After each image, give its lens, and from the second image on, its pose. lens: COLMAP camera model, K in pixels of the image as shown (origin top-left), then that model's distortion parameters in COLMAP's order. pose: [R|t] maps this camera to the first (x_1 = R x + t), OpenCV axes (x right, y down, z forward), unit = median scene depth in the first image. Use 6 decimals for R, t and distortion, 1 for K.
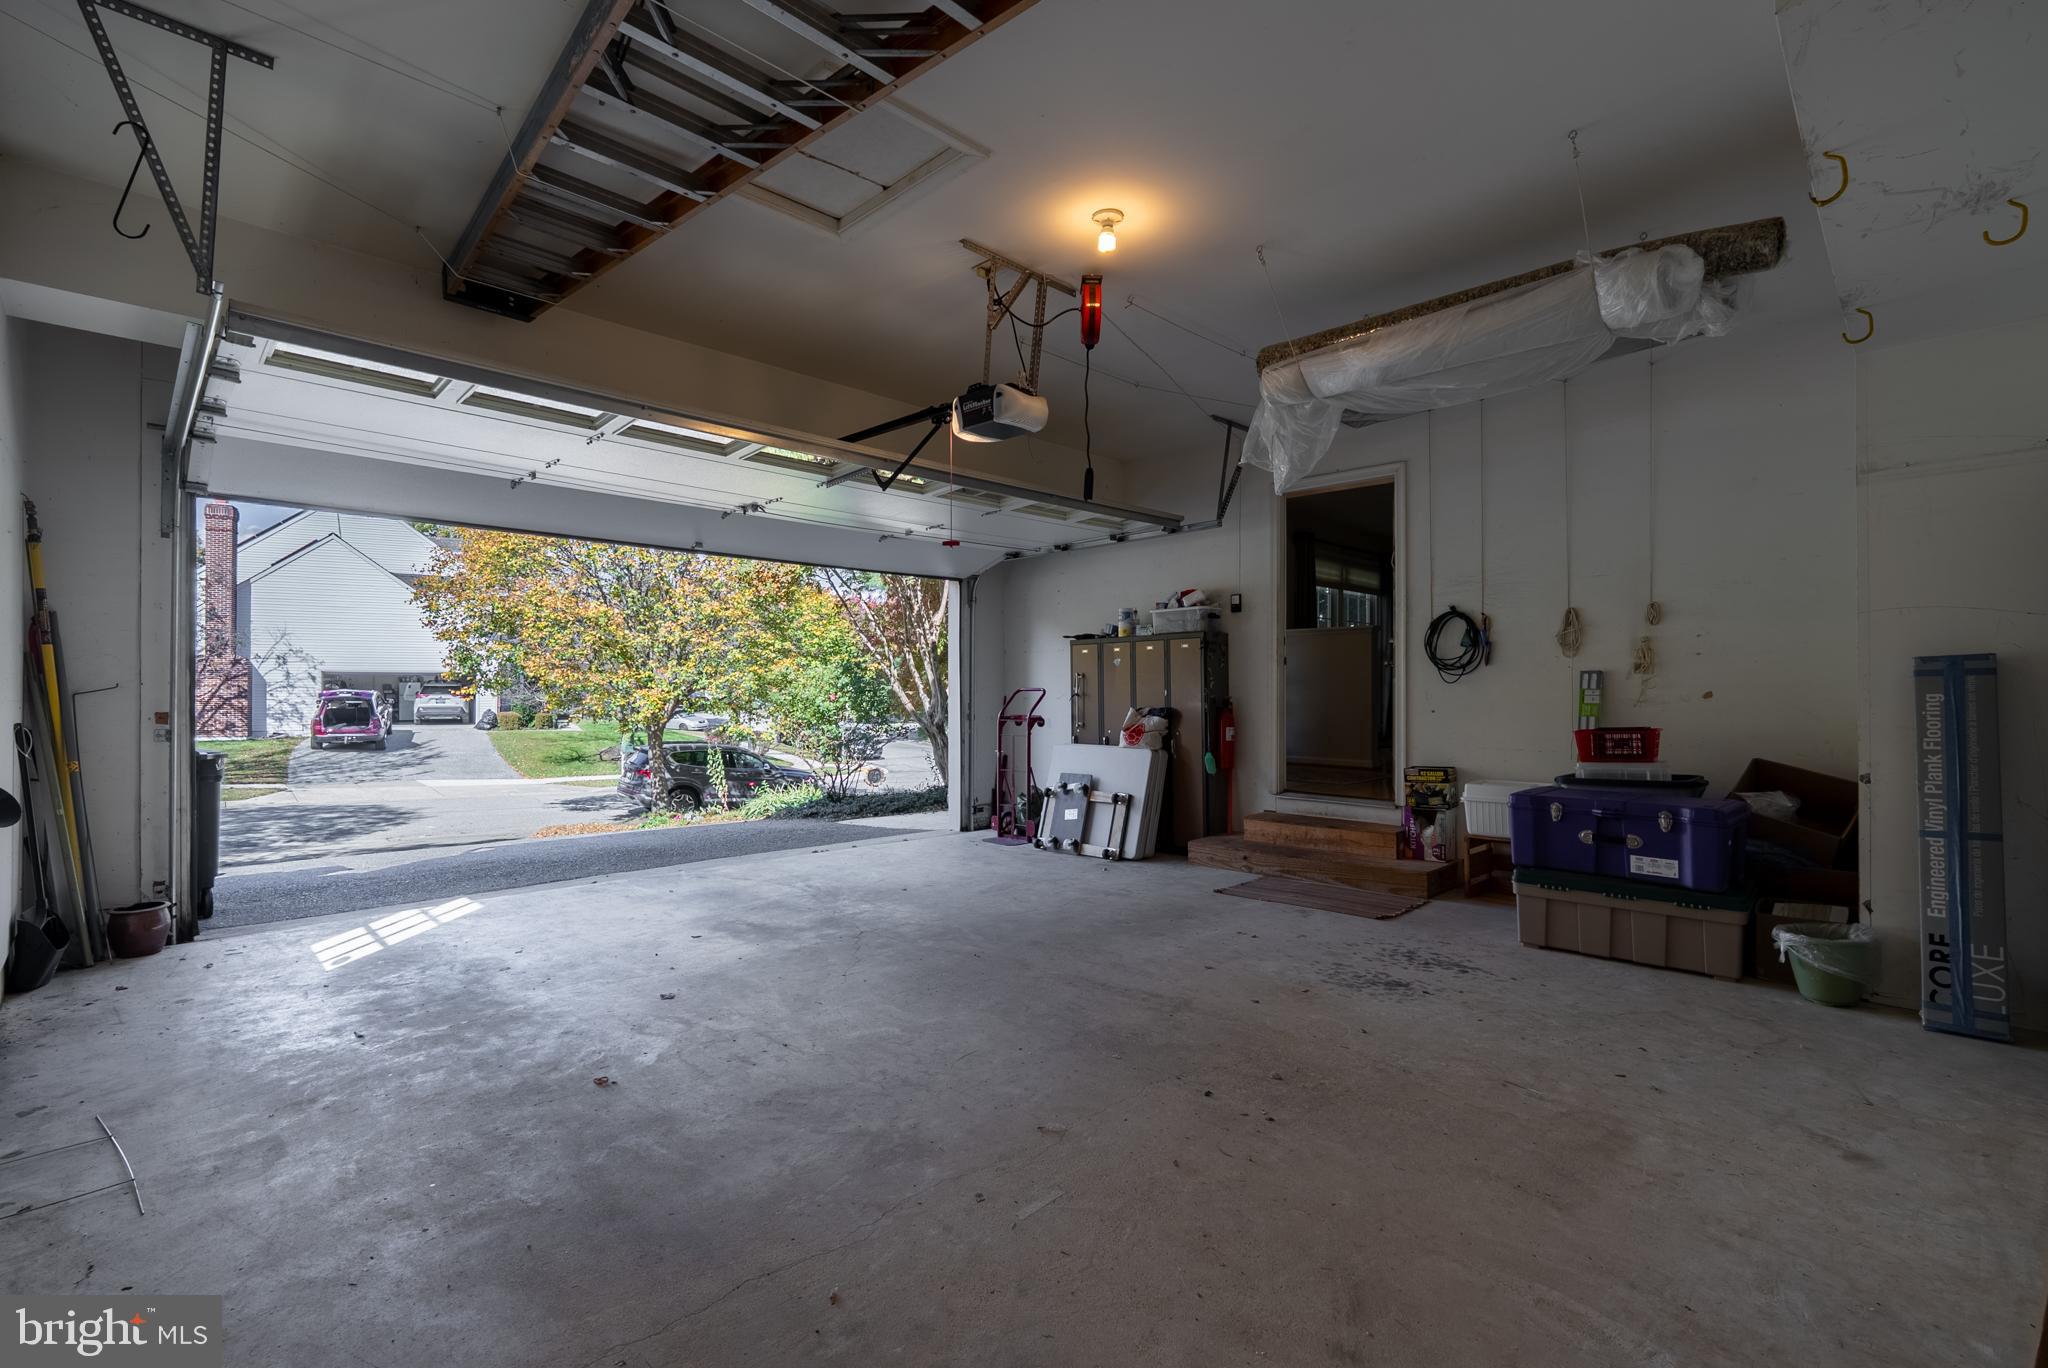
lens RADIAL K [[913.9, 0, 1024.0], [0, 913.9, 684.0], [0, 0, 1]] dist [0.000683, 0.000023]
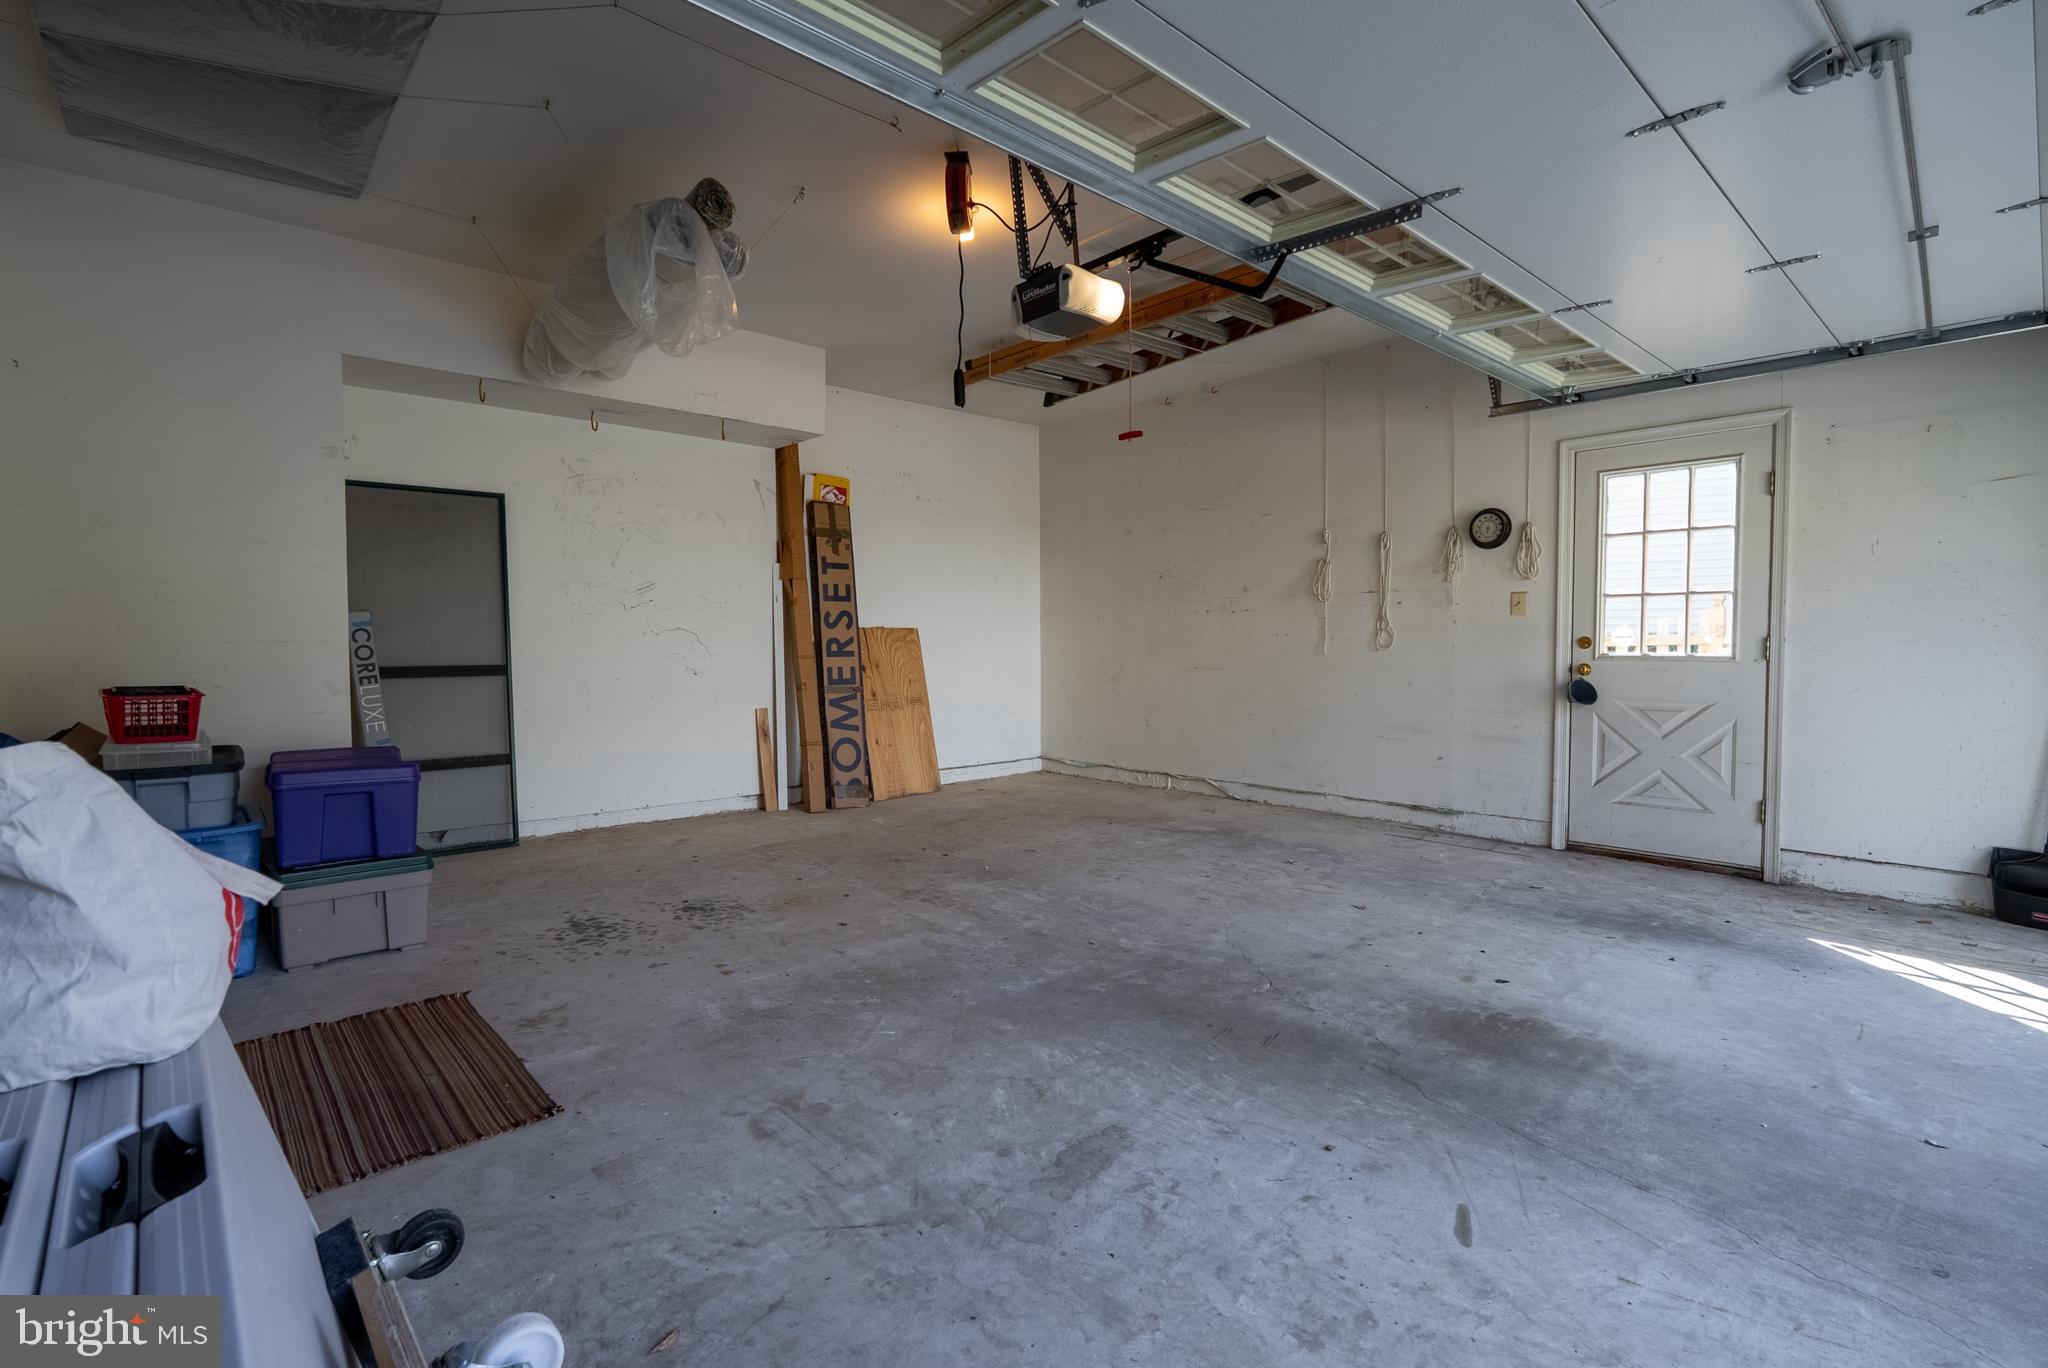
lens RADIAL K [[913.9, 0, 1024.0], [0, 913.9, 684.0], [0, 0, 1]] dist [0.000683, 0.000023]
pose [[-0.998990, 0.004385, 0.044726, -0.027535], [0.006052, 0.999290, 0.037194, 0.028447], [-0.044532, 0.037427, -0.998307, 1.954161]]
